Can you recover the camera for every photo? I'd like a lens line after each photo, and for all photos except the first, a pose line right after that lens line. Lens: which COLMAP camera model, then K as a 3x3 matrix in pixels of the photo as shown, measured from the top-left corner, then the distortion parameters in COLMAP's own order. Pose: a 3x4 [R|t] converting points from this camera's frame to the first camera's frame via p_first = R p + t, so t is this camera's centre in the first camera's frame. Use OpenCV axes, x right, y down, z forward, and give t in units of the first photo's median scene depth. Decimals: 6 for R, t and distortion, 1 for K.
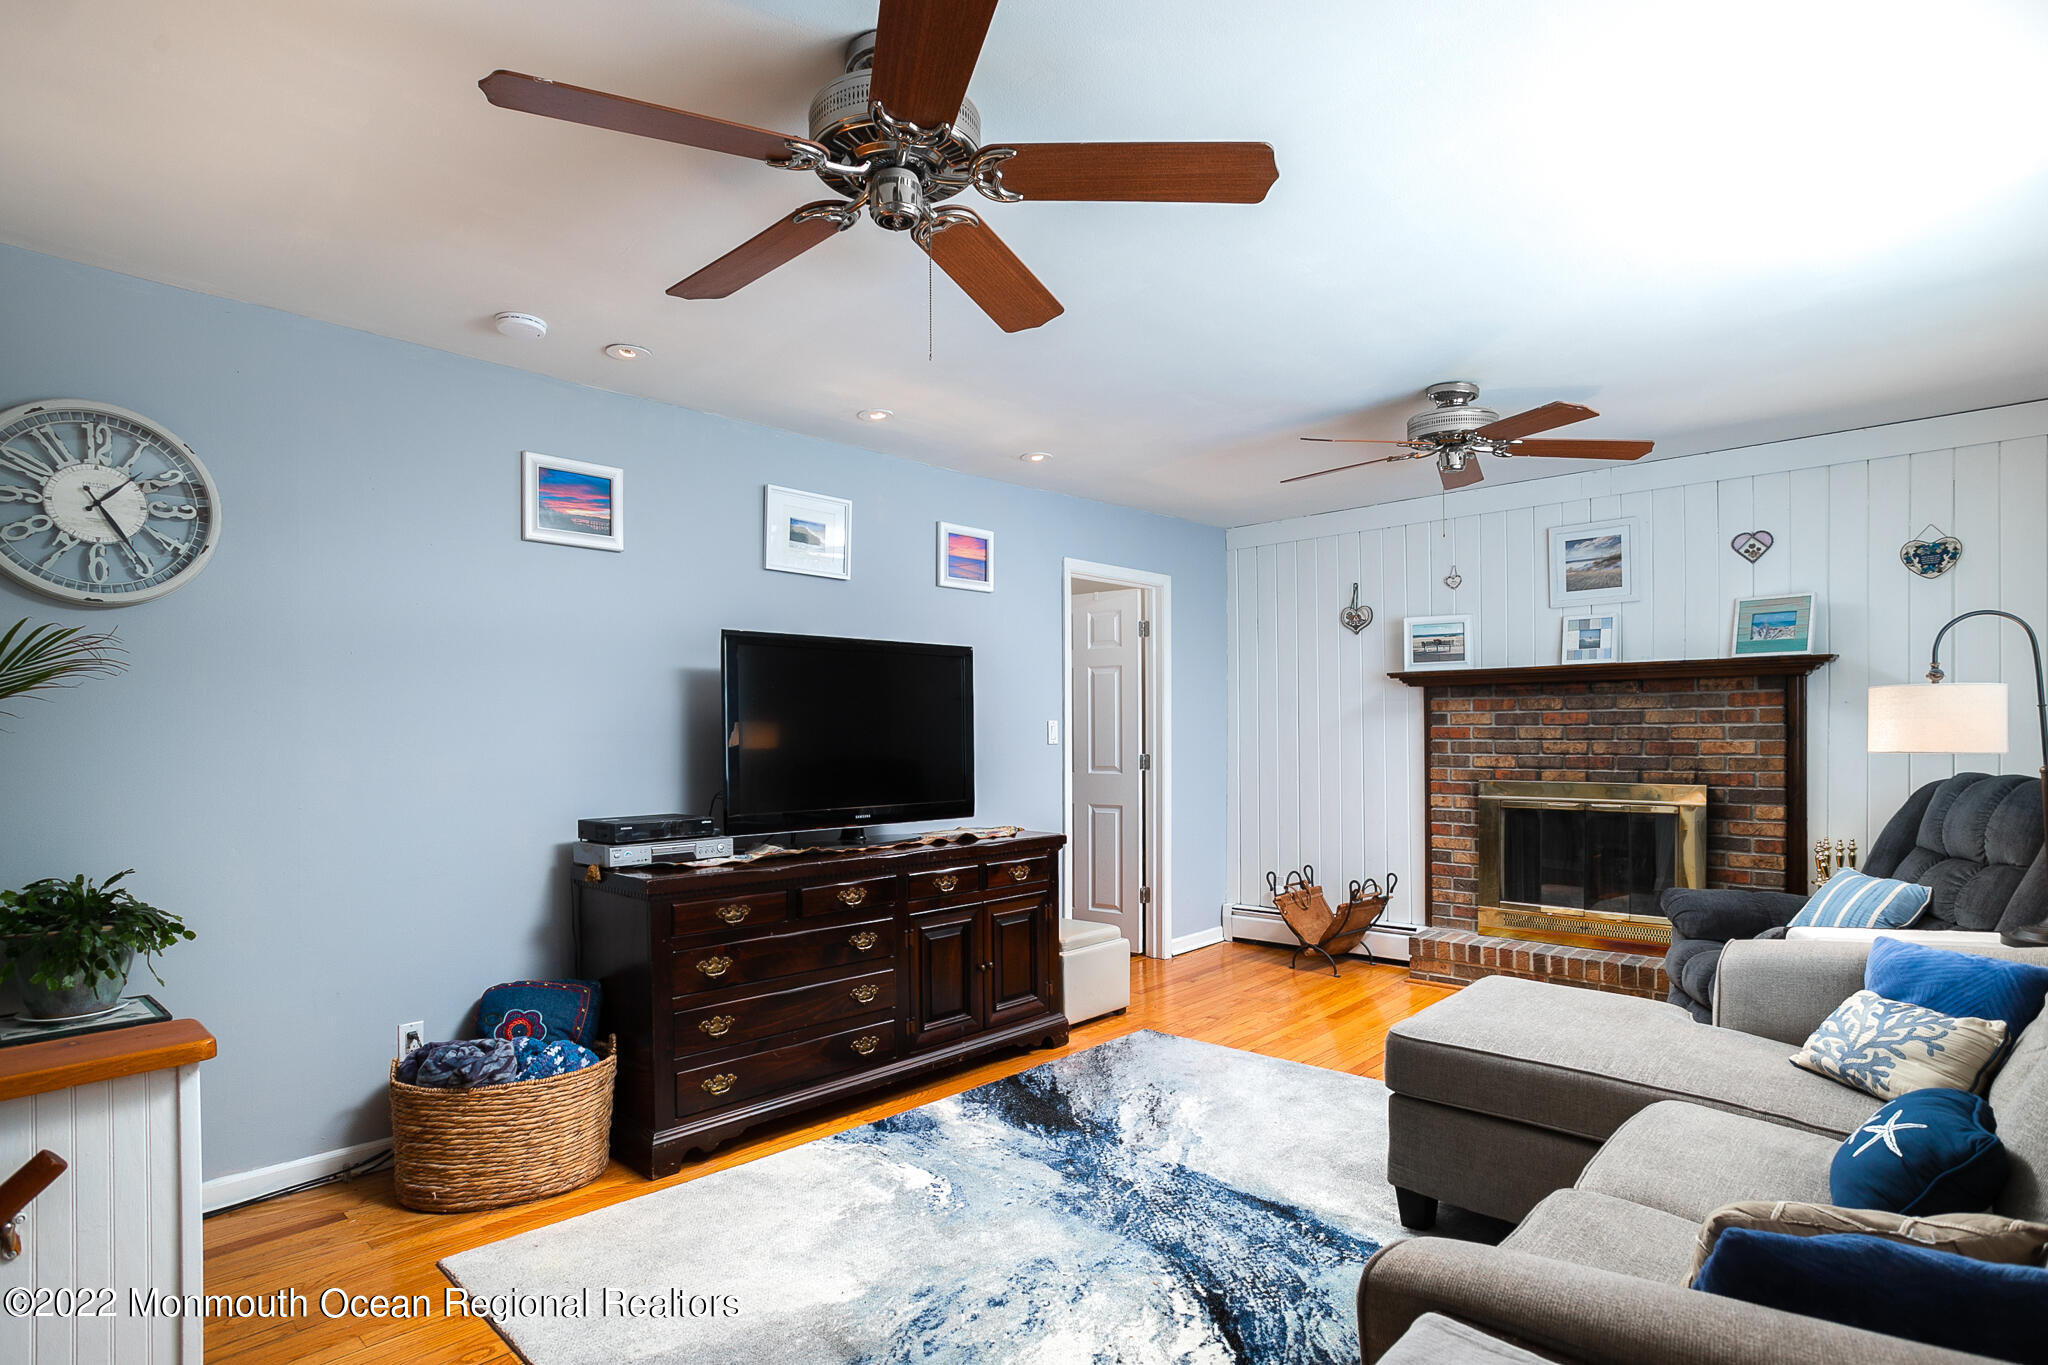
lens RADIAL K [[1074.3, 0, 1017.9], [0, 1074.3, 753.8], [0, 0, 1]] dist [-0.036411, 0.000229]
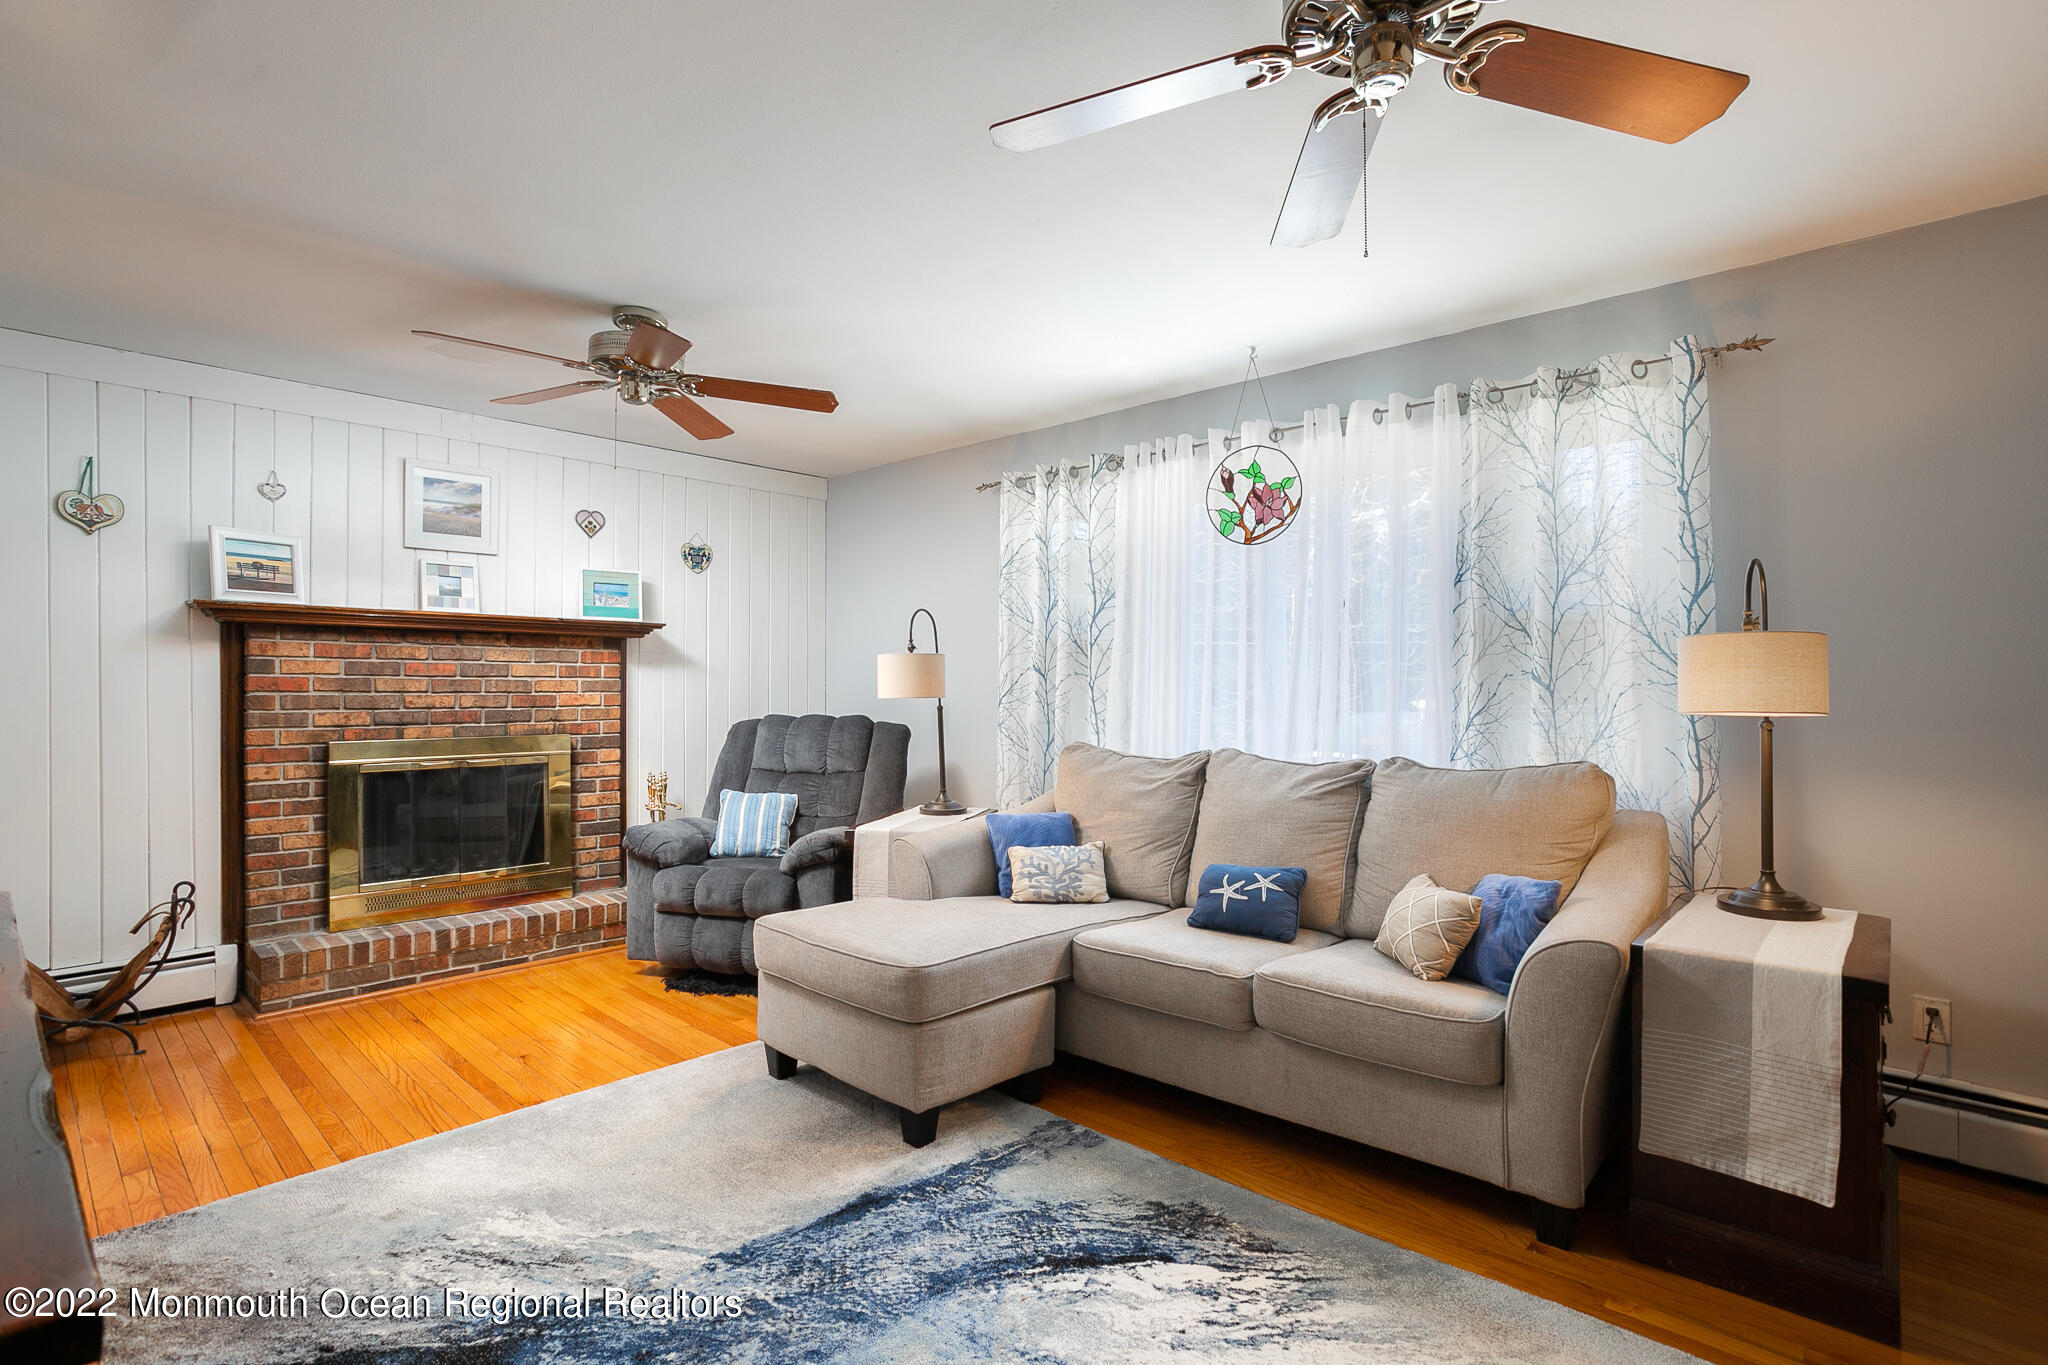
lens RADIAL K [[1009.0, 0, 1016.7], [0, 1009.0, 676.6], [0, 0, 1]] dist [-0.060723, 0.030058]
pose [[-0.034440, 0.020054, 0.999206, -0.361522], [0.020292, 0.999607, -0.019362, -0.000247], [-0.999201, 0.019609, -0.034833, 0.529965]]
